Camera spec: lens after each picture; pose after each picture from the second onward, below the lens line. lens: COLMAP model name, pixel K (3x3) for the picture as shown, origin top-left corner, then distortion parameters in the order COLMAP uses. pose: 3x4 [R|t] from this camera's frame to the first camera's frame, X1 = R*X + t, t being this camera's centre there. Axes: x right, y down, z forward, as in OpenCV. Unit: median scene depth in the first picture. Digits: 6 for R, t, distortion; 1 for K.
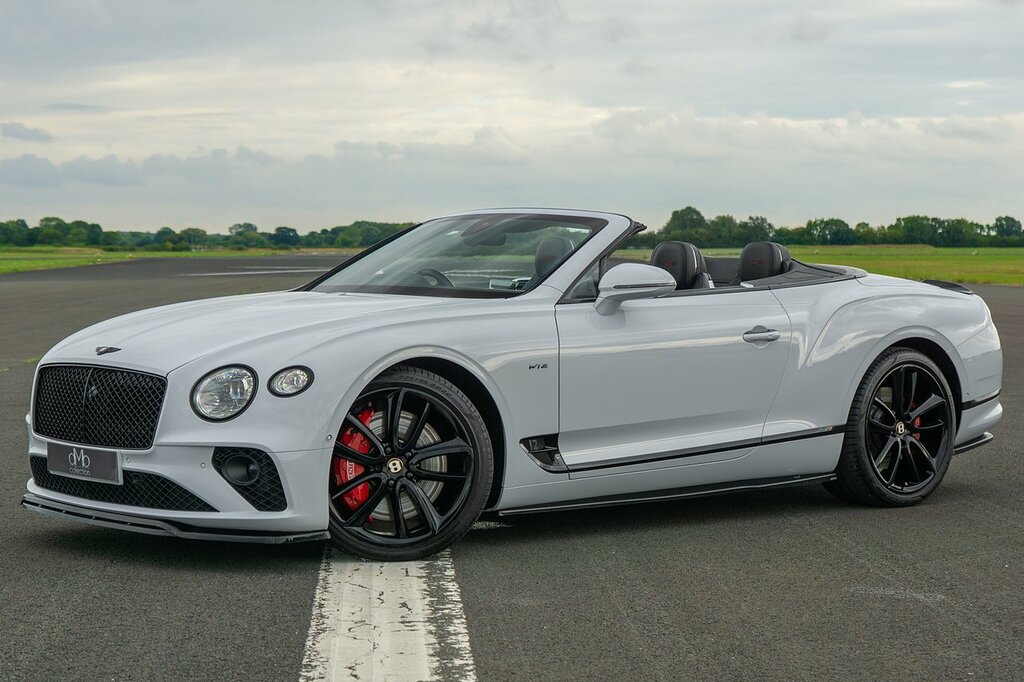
lens RADIAL K [[2893.8, 0, 512.0], [0, 2893.8, 341.0], [0, 0, 1]] dist [-0.022866, -0.702124]
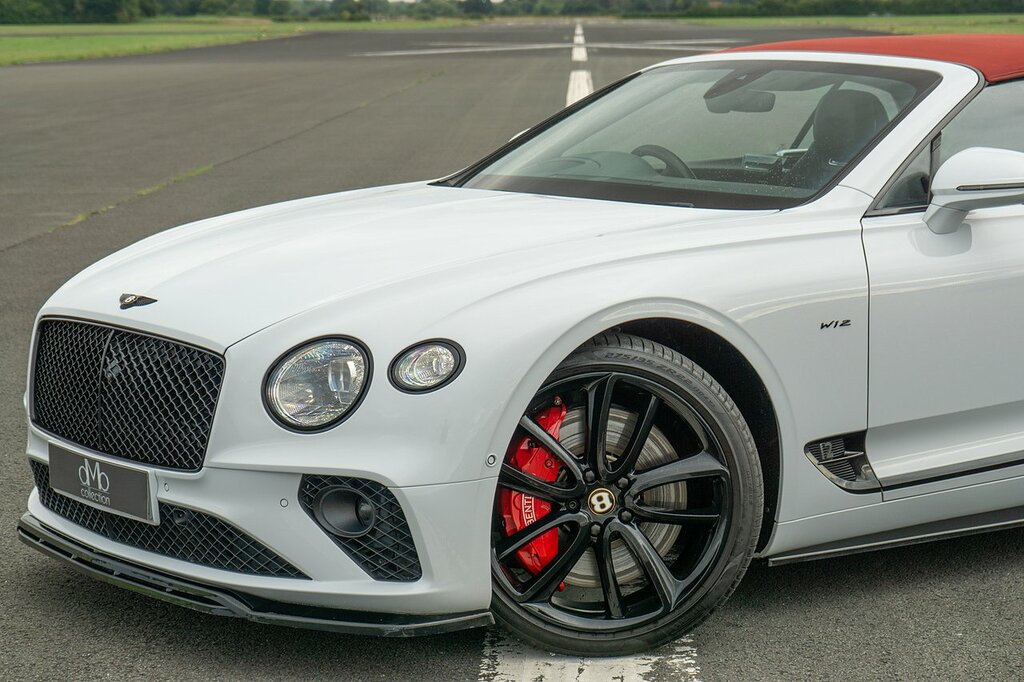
lens RADIAL K [[2893.8, 0, 512.0], [0, 2893.8, 341.0], [0, 0, 1]] dist [-0.022866, -0.702124]
pose [[0.997393, -0.001960, -0.072139, -0.015274], [0.008482, 0.995887, 0.090211, -0.044532], [0.071666, -0.090588, 0.993307, 0.398921]]
